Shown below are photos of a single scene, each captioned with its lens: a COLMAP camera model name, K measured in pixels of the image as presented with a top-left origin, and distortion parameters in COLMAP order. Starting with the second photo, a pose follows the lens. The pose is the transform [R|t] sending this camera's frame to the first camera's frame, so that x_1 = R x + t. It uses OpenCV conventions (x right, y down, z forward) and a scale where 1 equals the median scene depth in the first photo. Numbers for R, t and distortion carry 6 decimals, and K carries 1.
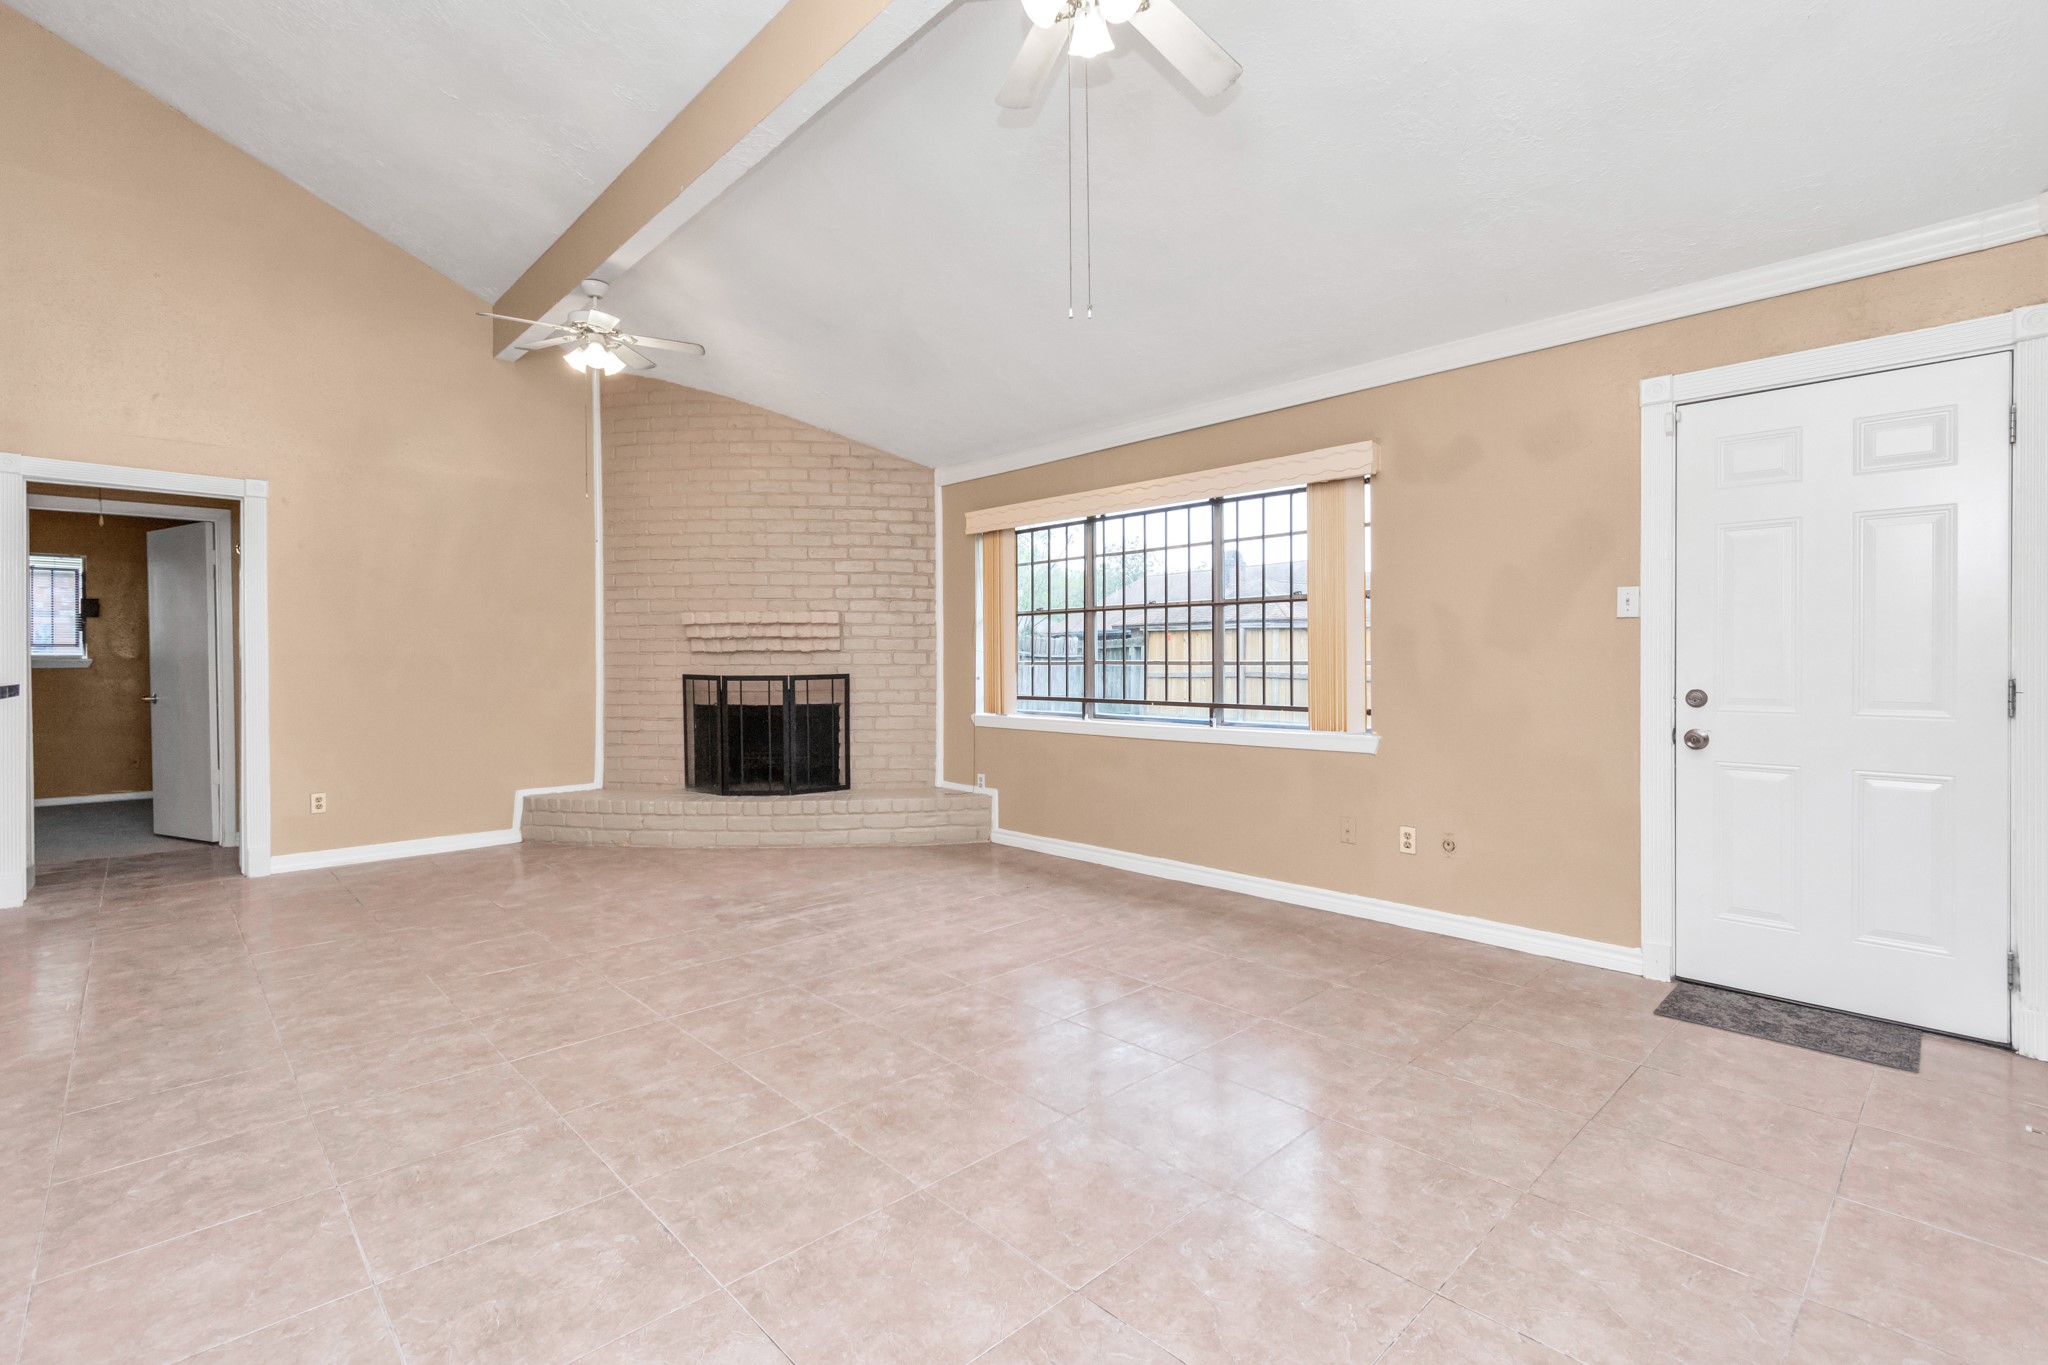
lens RADIAL K [[896.3, 0, 1027.3], [0, 896.3, 669.7], [0, 0, 1]] dist [0.000545, -0.000411]
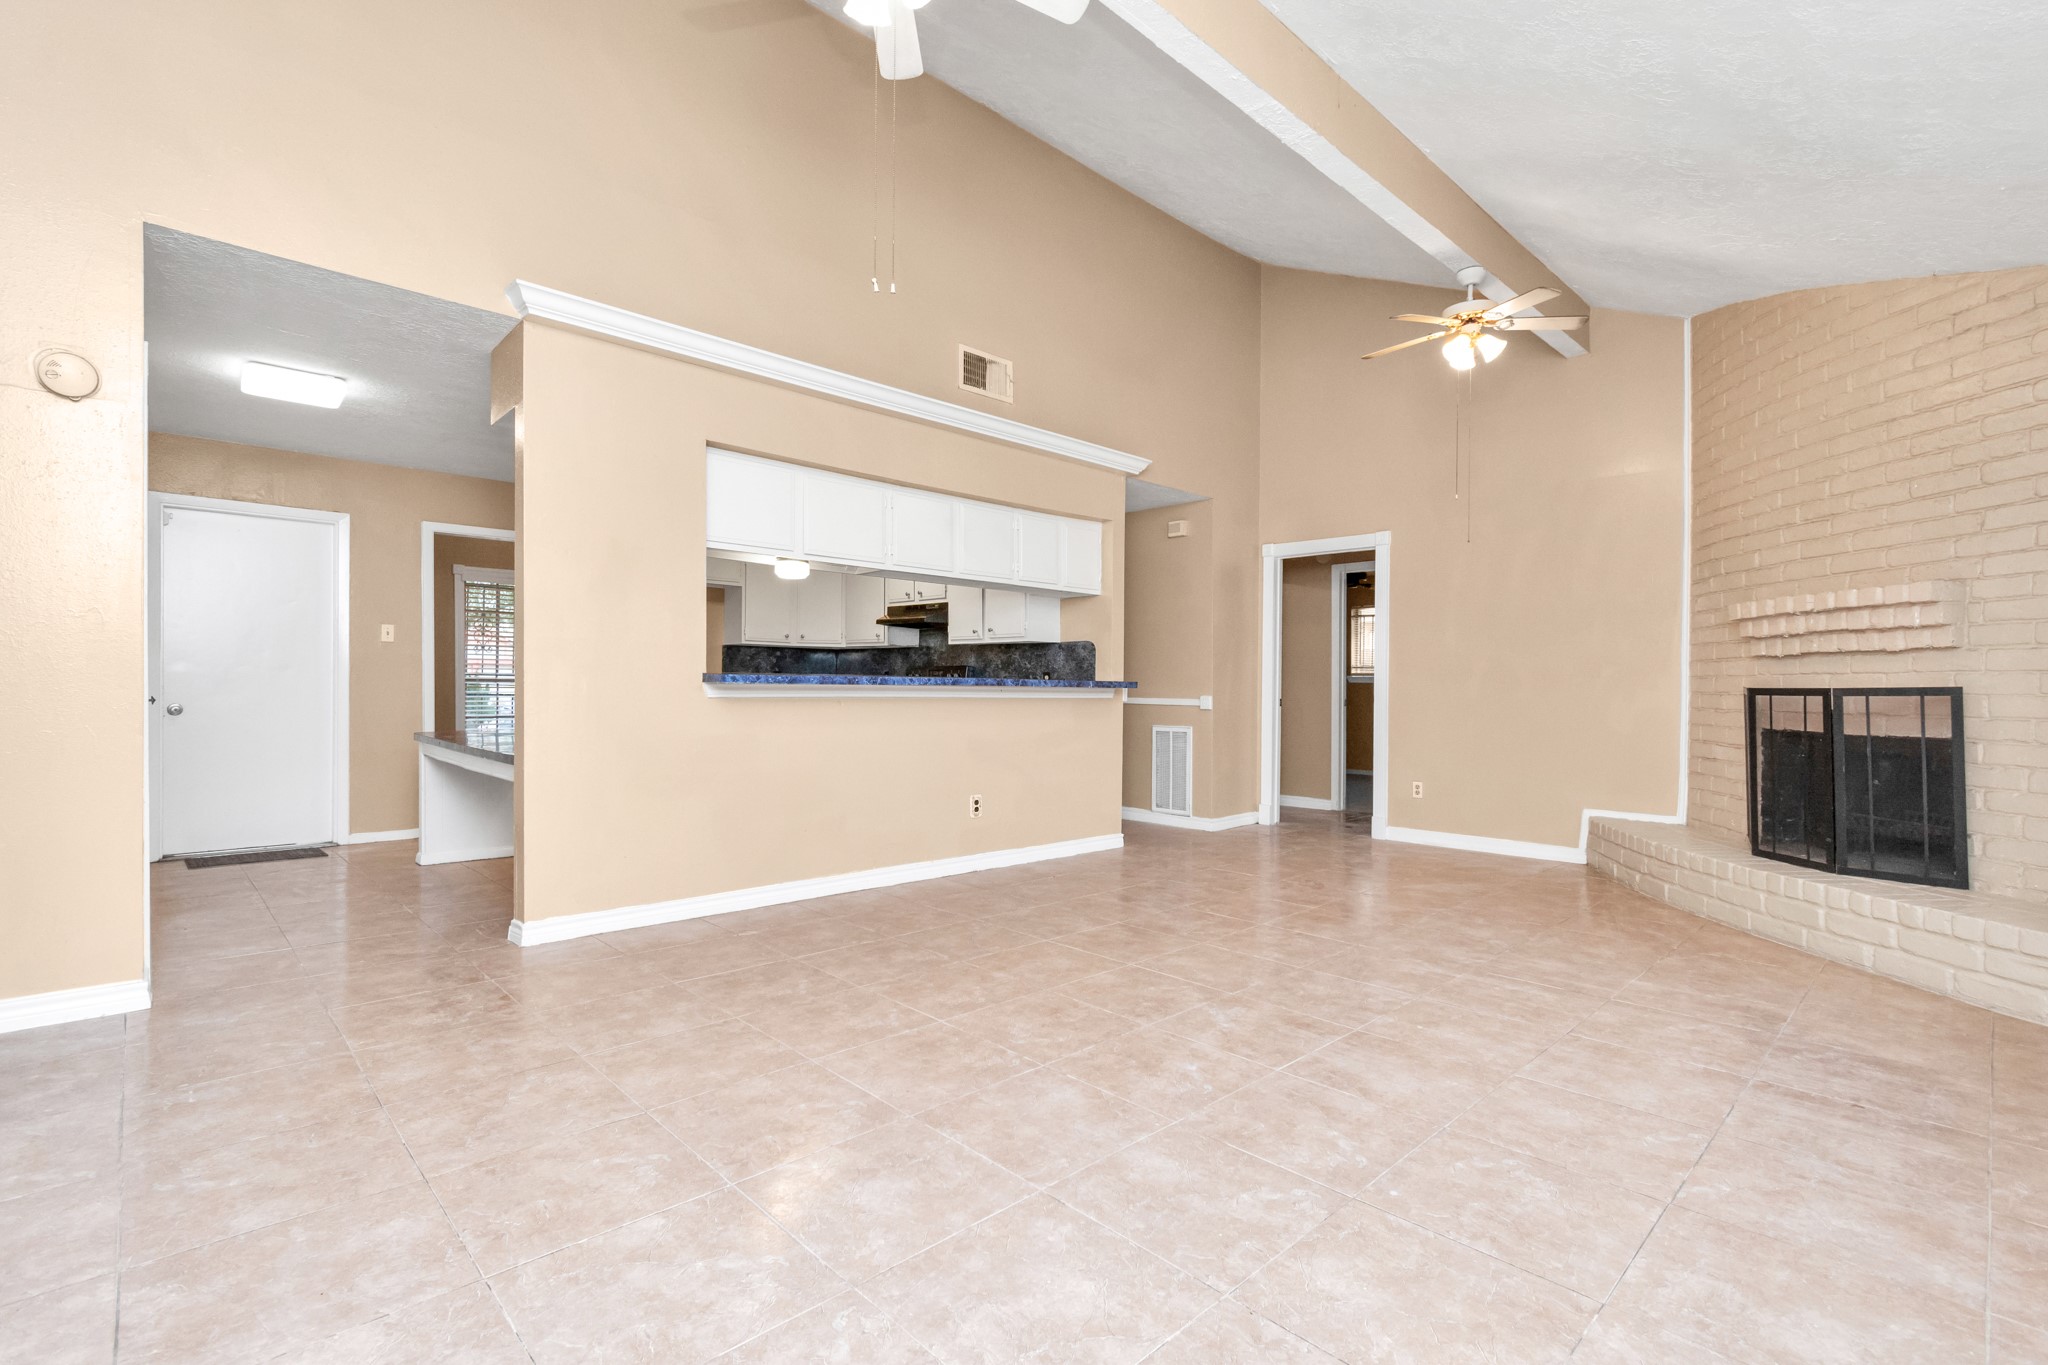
lens RADIAL K [[904.2, 0, 1030.9], [0, 904.2, 699.6], [0, 0, 1]] dist [-0.002569, -0.000619]
pose [[0.029356, 0.018328, -0.999401, 0.545398], [-0.015168, 0.999725, 0.017888, 0.017210], [0.999454, 0.014633, 0.029626, 0.589773]]
